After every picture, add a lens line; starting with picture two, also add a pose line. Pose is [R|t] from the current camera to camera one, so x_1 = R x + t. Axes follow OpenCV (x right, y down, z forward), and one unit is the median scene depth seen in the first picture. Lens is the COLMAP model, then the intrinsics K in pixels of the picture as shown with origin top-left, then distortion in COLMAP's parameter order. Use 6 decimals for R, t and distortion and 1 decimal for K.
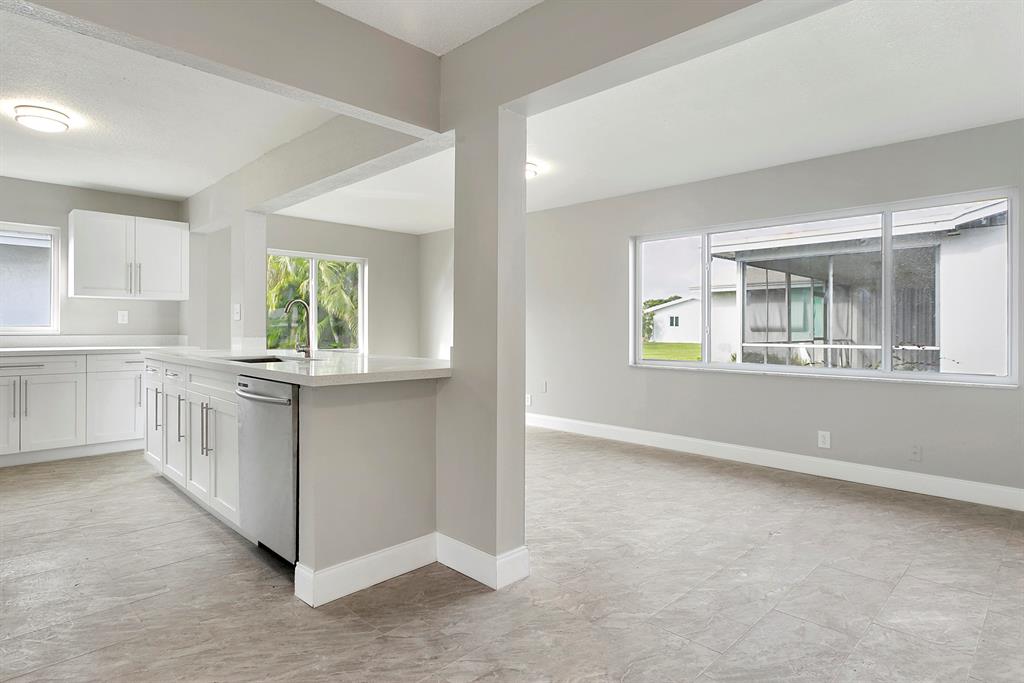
lens RADIAL K [[549.6, 0, 512.0], [0, 549.6, 341.5], [0, 0, 1]] dist [0.000861, 0.000215]
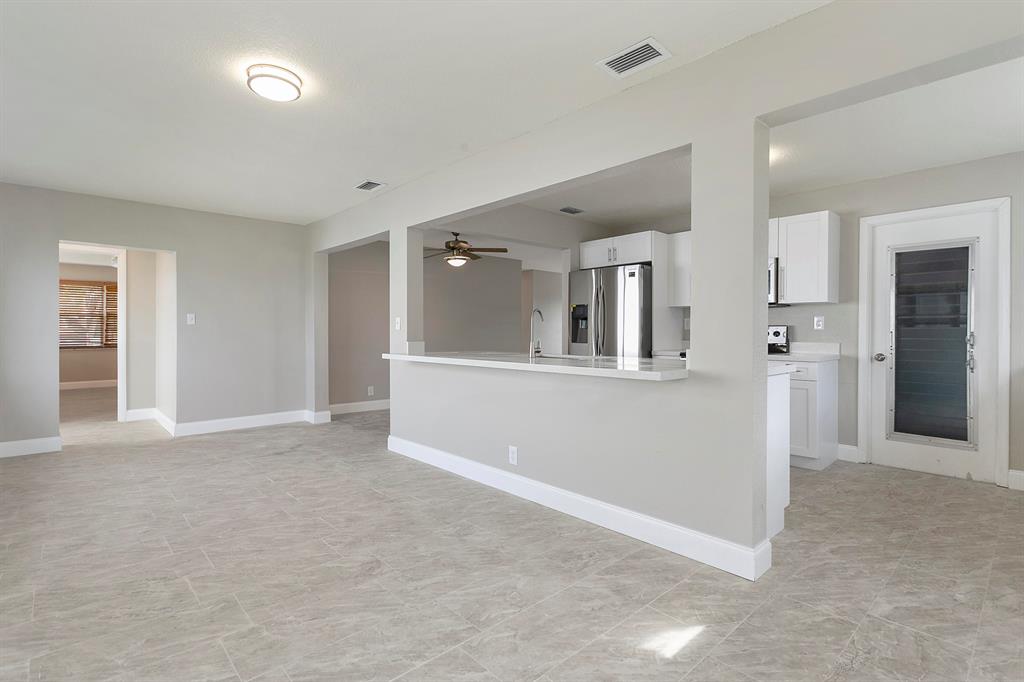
lens RADIAL K [[499.0, 0, 509.7], [0, 499.0, 332.0], [0, 0, 1]] dist [-0.001092, 0.031844]
pose [[-0.998428, -0.005870, 0.055740, -0.464215], [-0.004711, 0.999771, 0.020897, -0.060130], [-0.055849, 0.020601, -0.998227, 2.479737]]
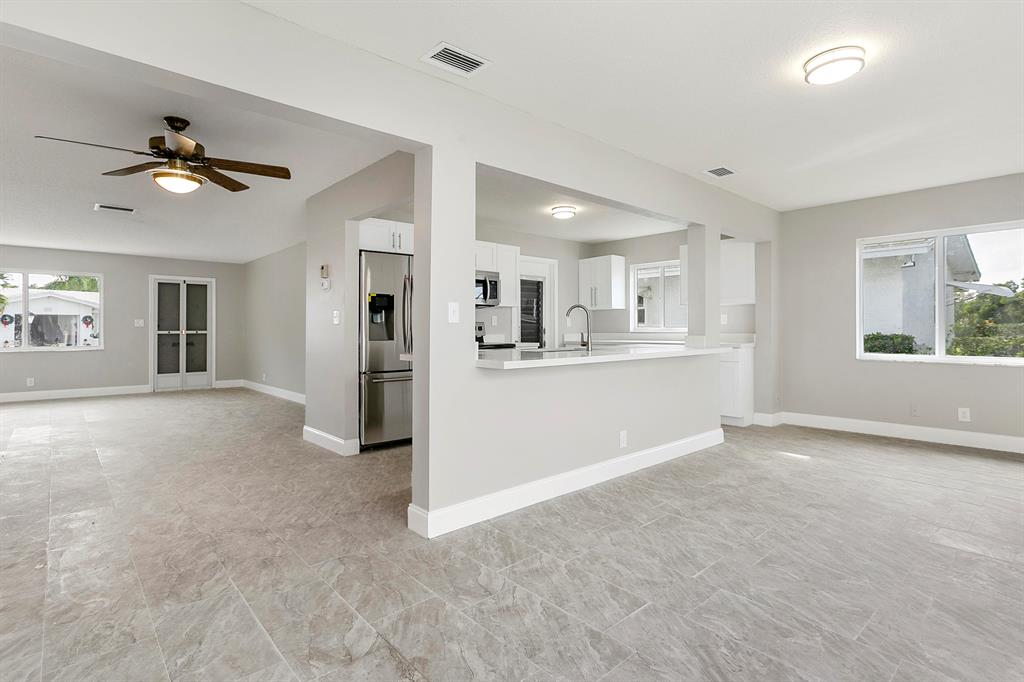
lens RADIAL K [[506.2, 0, 511.2], [0, 506.2, 328.8], [0, 0, 1]] dist [-0.004414, 0.006302]
pose [[-0.057299, -0.006760, -0.998334, 0.940460], [-0.018480, 0.999813, -0.005709, -0.014032], [0.998186, 0.018122, -0.057414, 1.059282]]
